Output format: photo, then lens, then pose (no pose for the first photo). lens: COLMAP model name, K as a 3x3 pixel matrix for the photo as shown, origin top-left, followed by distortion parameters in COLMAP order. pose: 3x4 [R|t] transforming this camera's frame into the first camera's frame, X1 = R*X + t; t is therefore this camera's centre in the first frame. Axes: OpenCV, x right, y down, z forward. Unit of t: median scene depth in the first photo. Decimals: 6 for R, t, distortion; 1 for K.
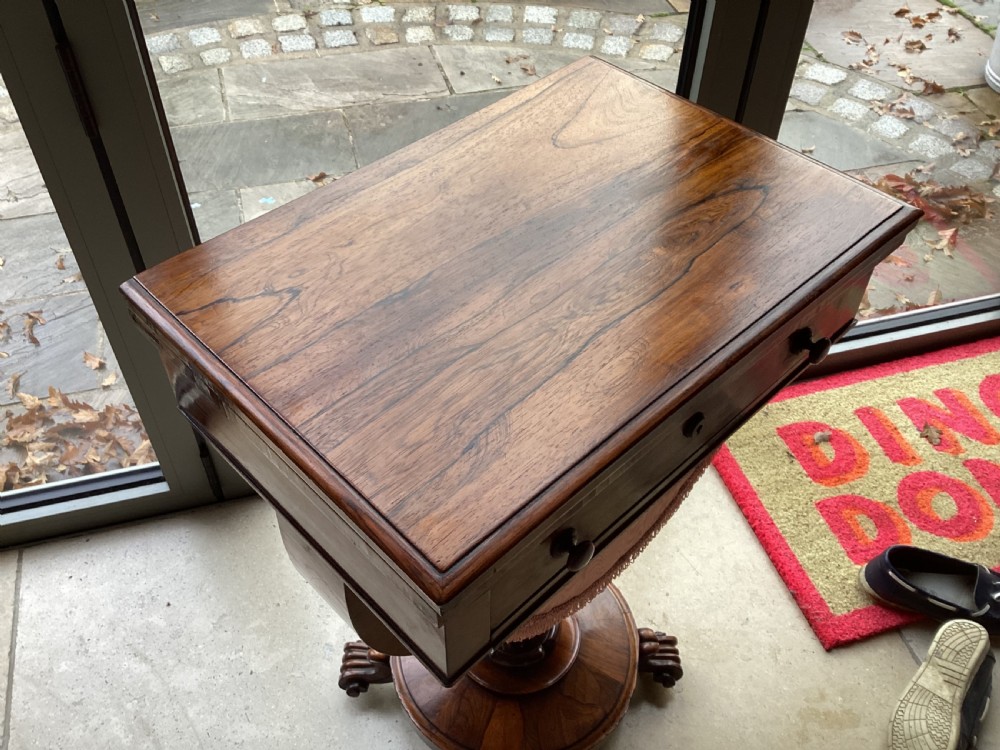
lens RADIAL K [[910.0, 0, 517.5], [0, 910.0, 387.8], [0, 0, 1]] dist [-0.006460, 0.000000]
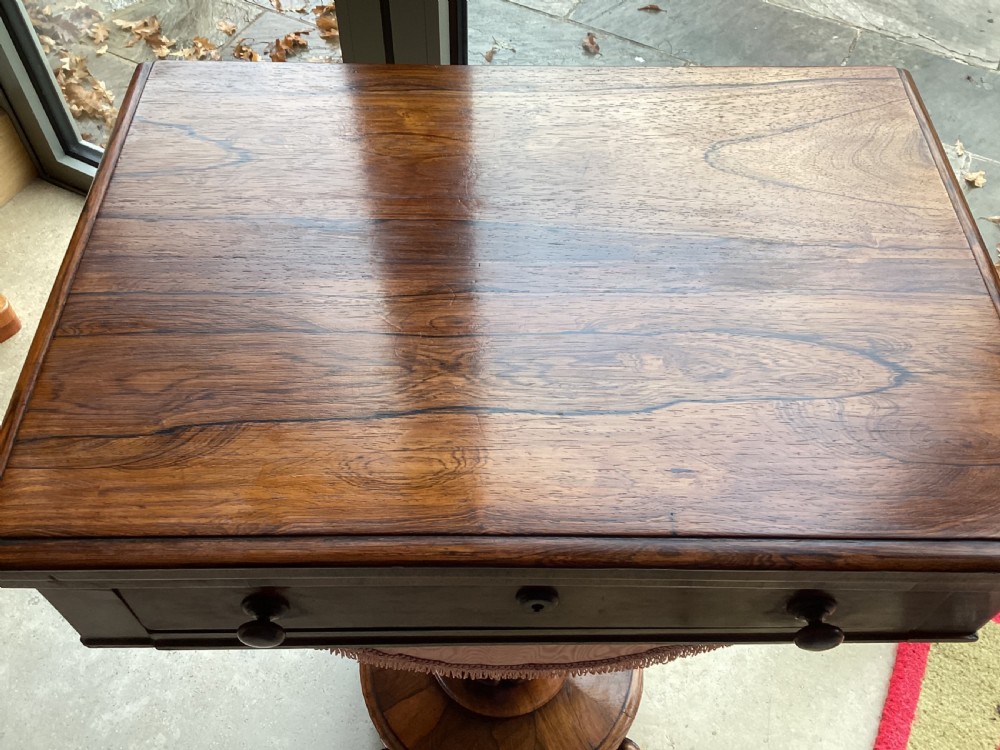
lens RADIAL K [[915.6, 0, 502.6], [0, 915.6, 376.3], [0, 0, 1]] dist [0.000260, 0.000000]
pose [[0.716495, 0.562541, -0.412532, 0.096691], [-0.512658, 0.825663, 0.235503, -0.065480], [0.473093, 0.042752, 0.879975, 0.097231]]
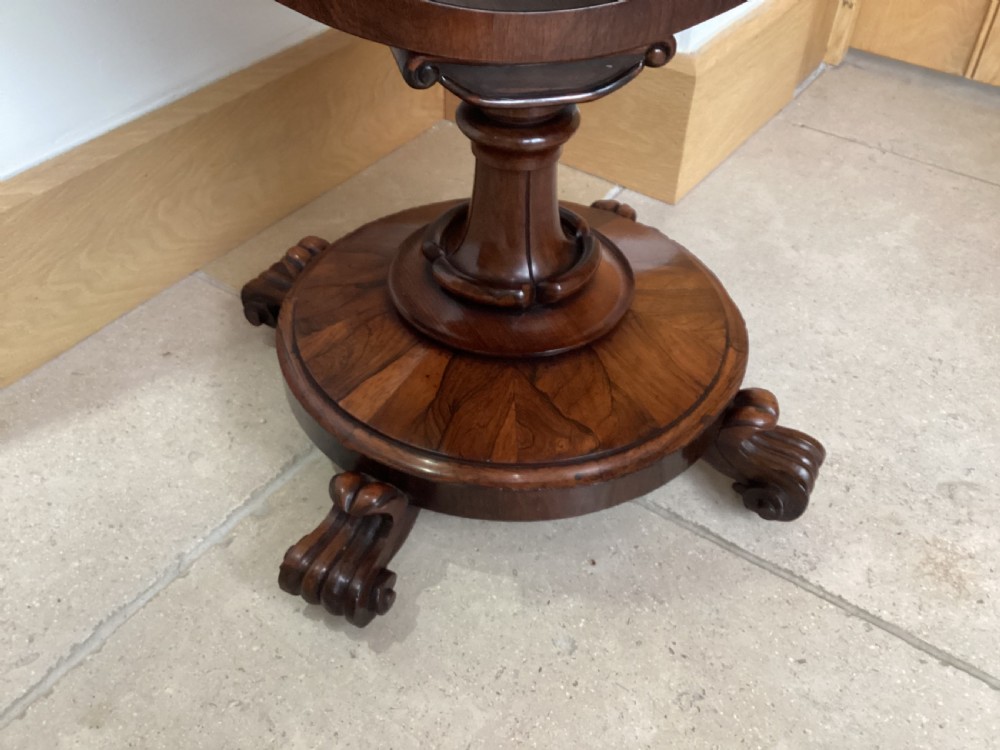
lens RADIAL K [[915.6, 0, 500.0], [0, 915.6, 380.4], [0, 0, 1]] dist [0.000260, 0.000000]
pose [[0.872759, 0.328175, -0.361377, 0.091039], [-0.359219, 0.933034, -0.020236, 0.149494], [0.330536, 0.147475, 0.932200, 0.227373]]
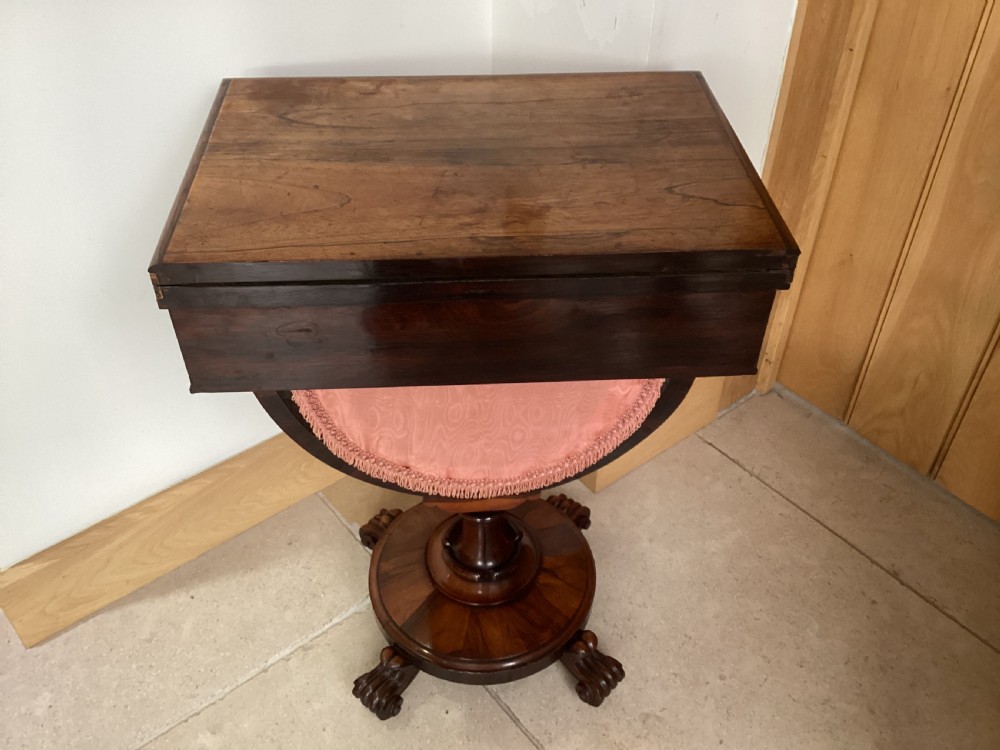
lens RADIAL K [[910.0, 0, 509.1], [0, 910.0, 359.5], [0, 0, 1]] dist [-0.006460, 0.000000]
pose [[0.705241, 0.445958, -0.551142, 0.242814], [-0.516125, 0.855910, 0.032129, -0.007202], [0.486056, 0.261800, 0.833793, 0.033044]]
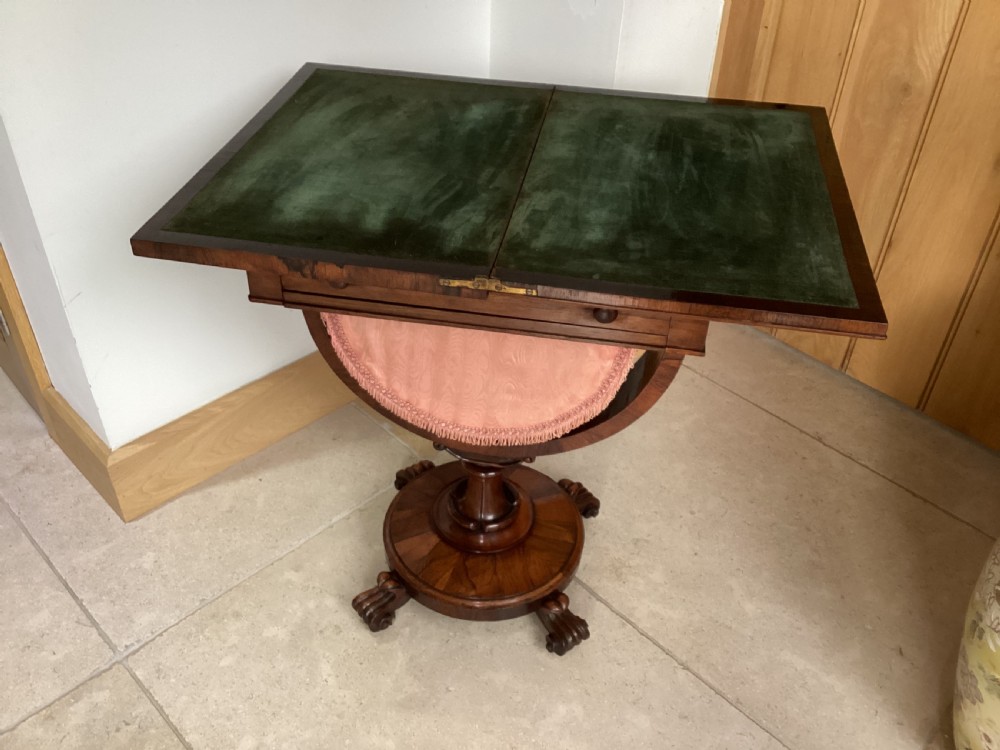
lens RADIAL K [[910.0, 0, 515.0], [0, 910.0, 377.4], [0, 0, 1]] dist [-0.006460, 0.000000]
pose [[0.771471, 0.404589, -0.491061, 0.305053], [-0.480158, 0.876594, -0.032110, 0.091674], [0.417470, 0.260558, 0.870533, -0.077072]]
